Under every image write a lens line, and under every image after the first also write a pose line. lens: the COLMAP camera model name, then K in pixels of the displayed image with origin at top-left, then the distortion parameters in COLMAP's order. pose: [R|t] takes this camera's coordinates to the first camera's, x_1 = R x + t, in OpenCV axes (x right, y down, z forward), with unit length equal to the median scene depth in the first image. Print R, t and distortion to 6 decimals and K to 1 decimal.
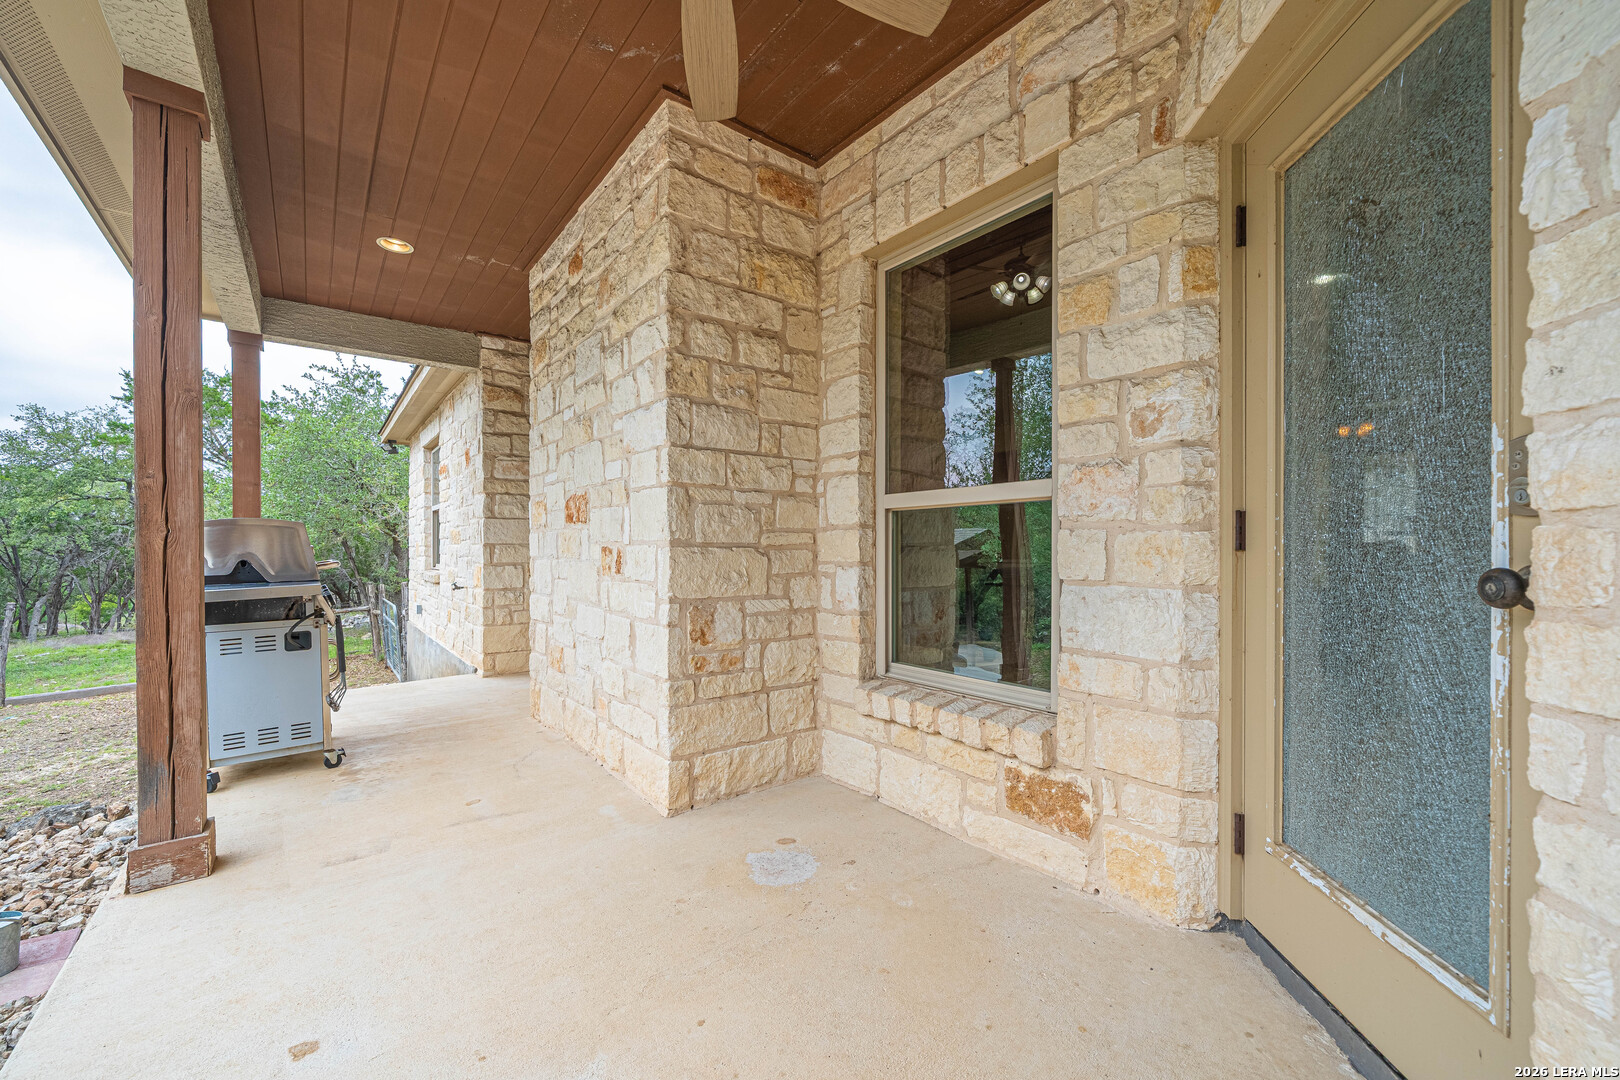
lens RADIAL K [[629.2, 0, 798.4], [0, 629.2, 553.9], [0, 0, 1]] dist [0.000974, -0.000286]
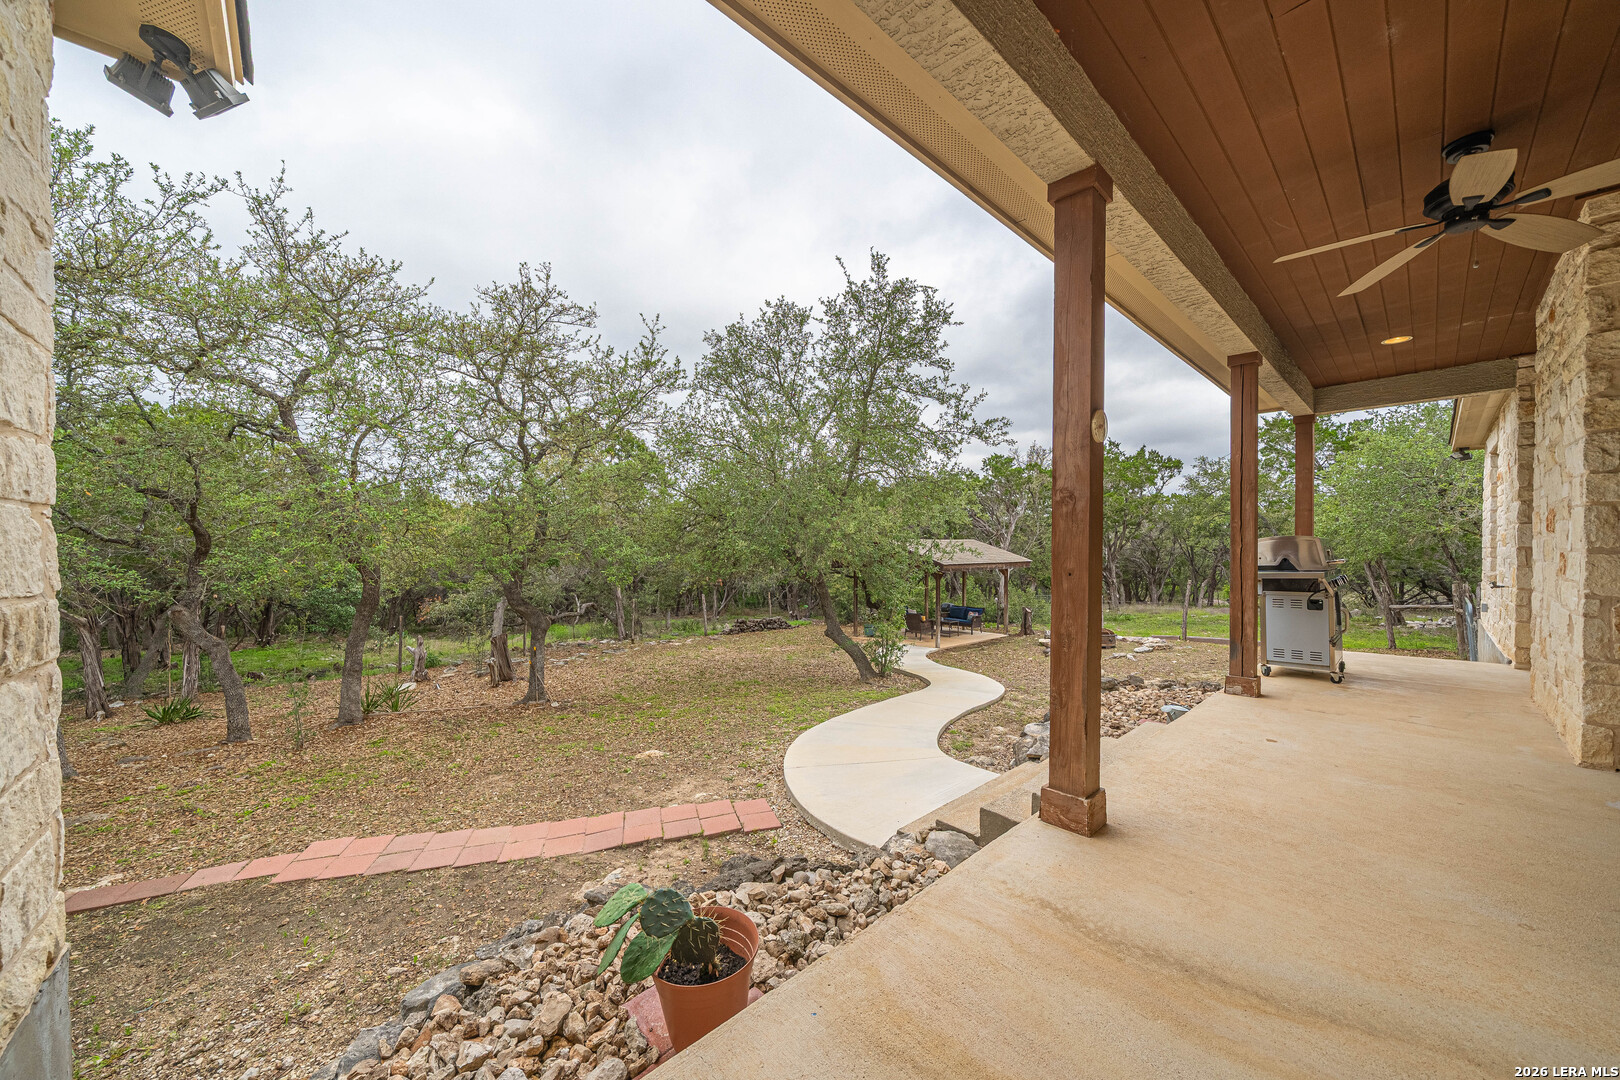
lens RADIAL K [[558.1, 0, 795.6], [0, 558.1, 552.6], [0, 0, 1]] dist [-0.006689, 0.000110]
pose [[0.057986, 0.008711, -0.998279, 0.535039], [-0.007094, 0.999940, 0.008313, -0.007625], [0.998292, 0.006600, 0.058044, -0.431161]]
